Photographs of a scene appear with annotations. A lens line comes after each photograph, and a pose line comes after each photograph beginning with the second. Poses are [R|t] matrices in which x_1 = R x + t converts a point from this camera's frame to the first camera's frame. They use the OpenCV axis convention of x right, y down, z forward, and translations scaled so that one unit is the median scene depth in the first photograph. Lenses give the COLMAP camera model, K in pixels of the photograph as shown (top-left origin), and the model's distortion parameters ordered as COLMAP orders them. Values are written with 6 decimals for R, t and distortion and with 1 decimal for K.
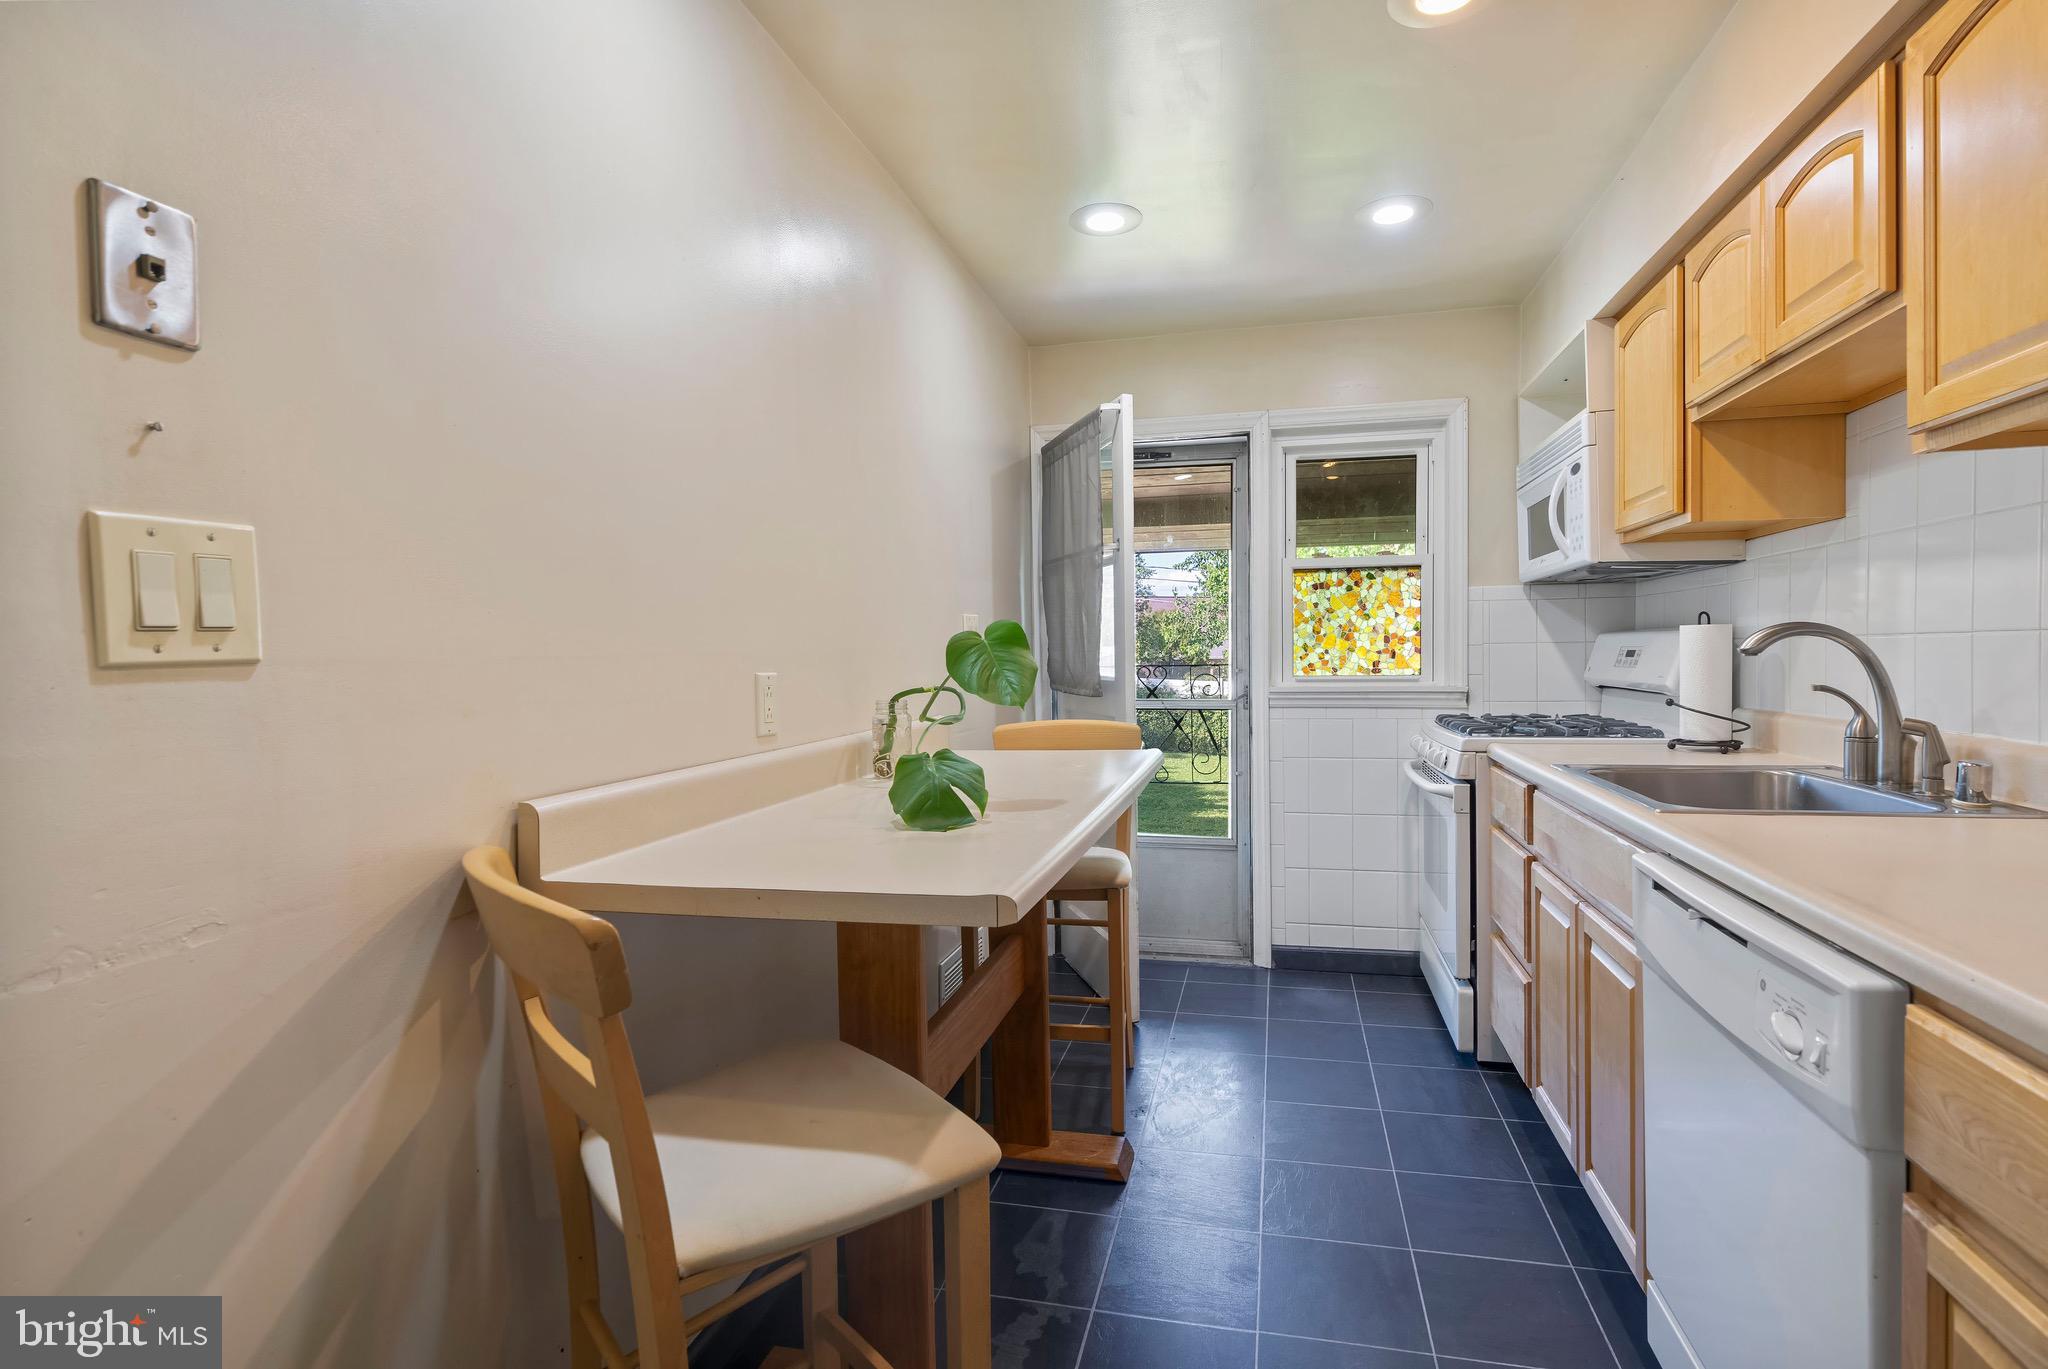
lens RADIAL K [[950.5, 0, 1036.1], [0, 950.5, 684.9], [0, 0, 1]] dist [-0.001595, 0.000152]
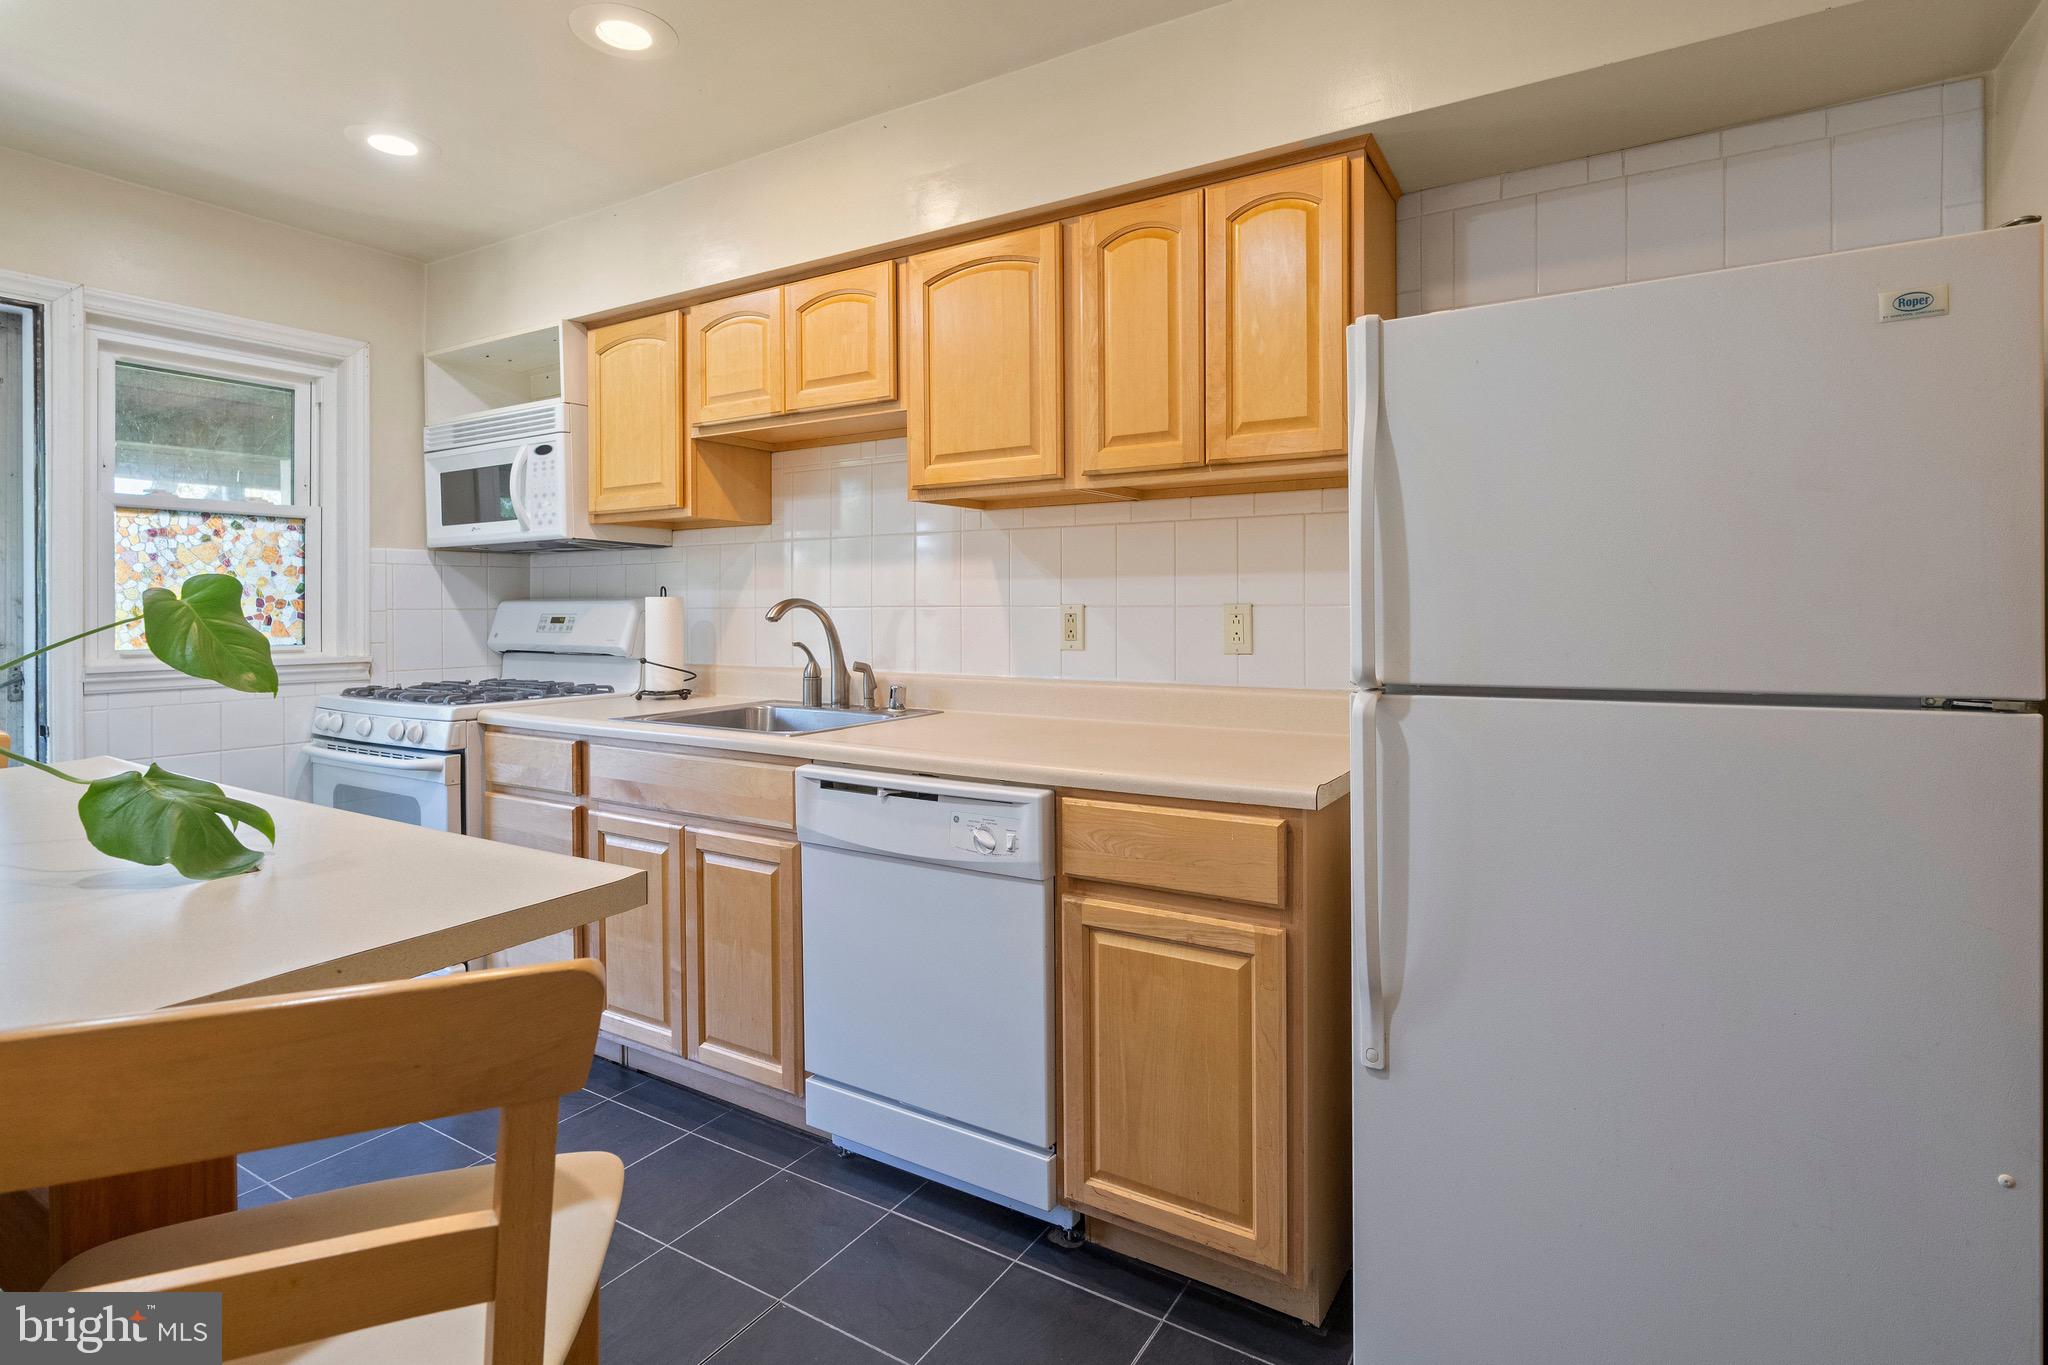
lens RADIAL K [[961.6, 0, 1052.8], [0, 961.6, 630.7], [0, 0, 1]] dist [-0.003405, 0.000489]
pose [[0.343745, -0.010222, 0.939007, -0.194873], [0.030204, 0.999544, -0.000176, -0.002805], [-0.938577, 0.028422, 0.343897, 0.063091]]
